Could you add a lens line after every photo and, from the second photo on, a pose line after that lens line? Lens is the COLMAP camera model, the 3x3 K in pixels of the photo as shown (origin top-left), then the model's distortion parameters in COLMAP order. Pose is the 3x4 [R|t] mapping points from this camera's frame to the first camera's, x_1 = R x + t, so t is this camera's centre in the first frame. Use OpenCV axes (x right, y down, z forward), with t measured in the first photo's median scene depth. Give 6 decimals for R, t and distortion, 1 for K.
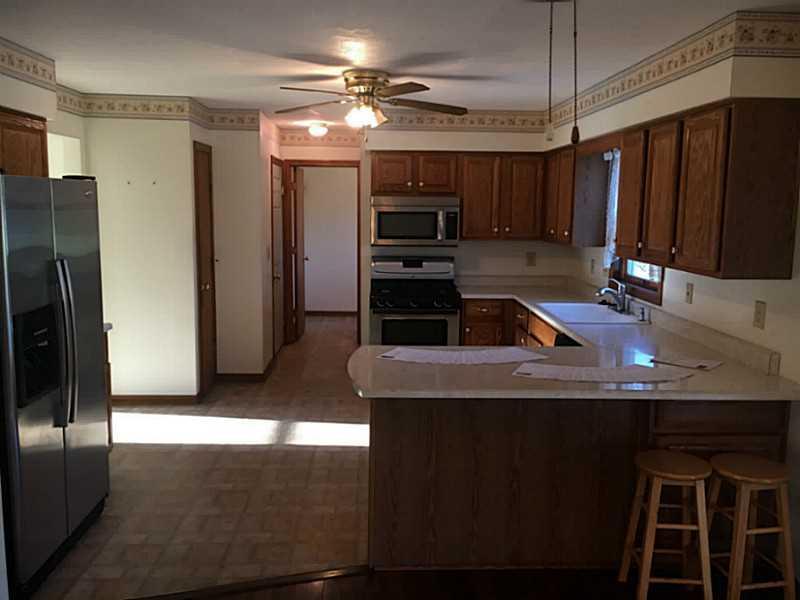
lens RADIAL K [[679.5, 0, 400.2], [0, 679.5, 299.5], [0, 0, 1]] dist [0.009712, 0.002202]
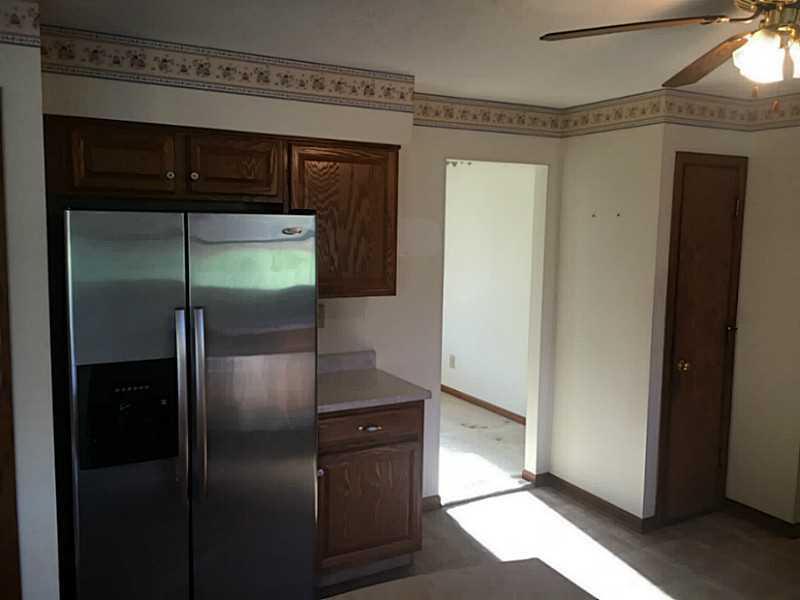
lens RADIAL K [[679.5, 0, 399.5], [0, 679.5, 301.0], [0, 0, 1]] dist [0.009712, 0.002202]
pose [[0.434867, 0.092346, -0.895747, 0.203880], [-0.123066, 0.991489, 0.042470, -0.083047], [0.892046, 0.091767, 0.442530, 0.479163]]
